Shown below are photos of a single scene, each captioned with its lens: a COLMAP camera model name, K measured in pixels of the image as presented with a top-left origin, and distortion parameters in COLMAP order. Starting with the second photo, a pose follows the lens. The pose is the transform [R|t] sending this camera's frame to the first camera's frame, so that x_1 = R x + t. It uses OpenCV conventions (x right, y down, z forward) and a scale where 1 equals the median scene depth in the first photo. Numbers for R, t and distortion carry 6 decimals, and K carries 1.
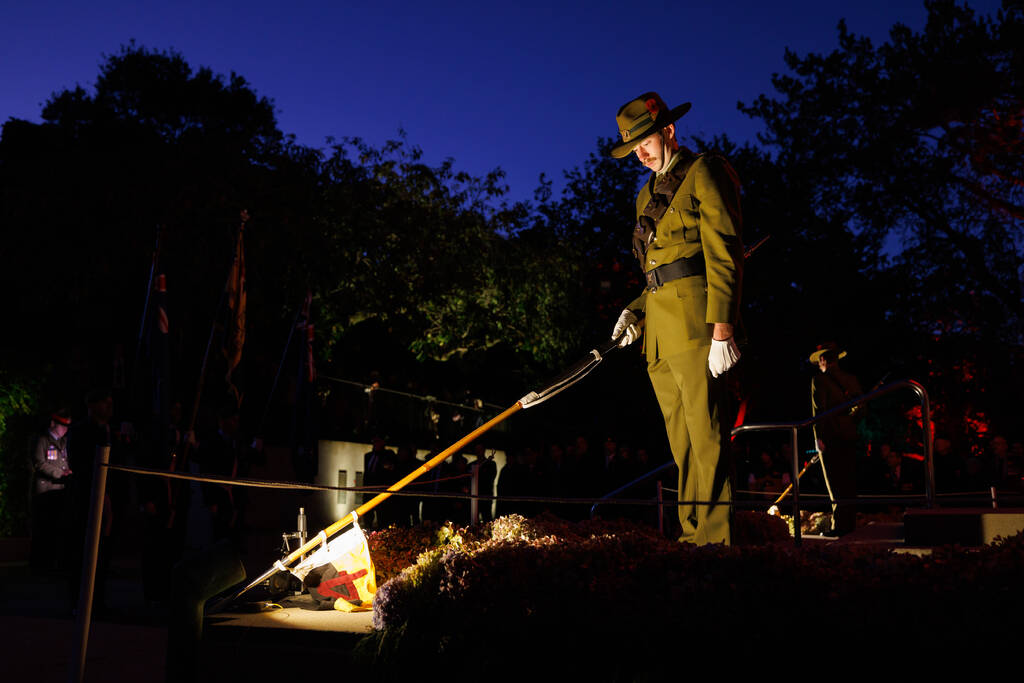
lens RADIAL K [[986.0, 0, 509.5], [0, 986.0, 316.2], [0, 0, 1]] dist [0.005171, -0.002083]
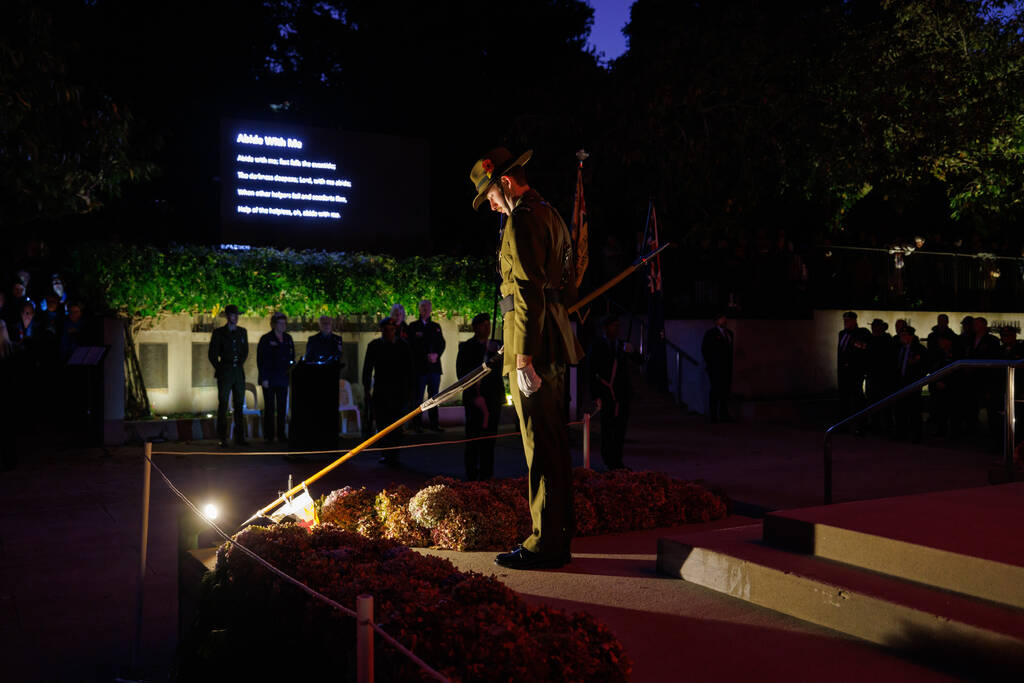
lens RADIAL K [[1006.2, 0, 526.0], [0, 1006.2, 324.2], [0, 0, 1]] dist [-0.009859, 0.004891]
pose [[0.778569, 0.001044, -0.627558, 0.932129], [0.116139, 0.982485, 0.145721, -0.194873], [0.616718, -0.186338, 0.764811, 0.064233]]
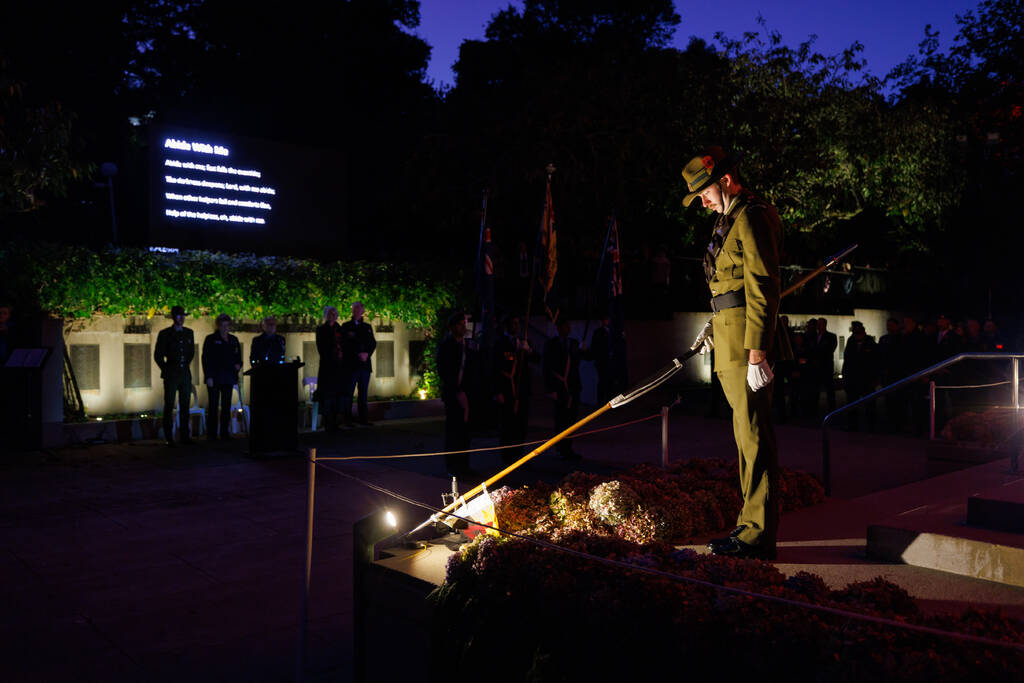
lens RADIAL K [[875.9, 0, 515.2], [0, 875.9, 320.2], [0, 0, 1]] dist [-0.000706, 0.001451]
pose [[0.893249, -0.004420, -0.449541, 0.409448], [0.085524, 0.983361, 0.160270, -0.213186], [0.441353, -0.181607, 0.878764, -0.070842]]
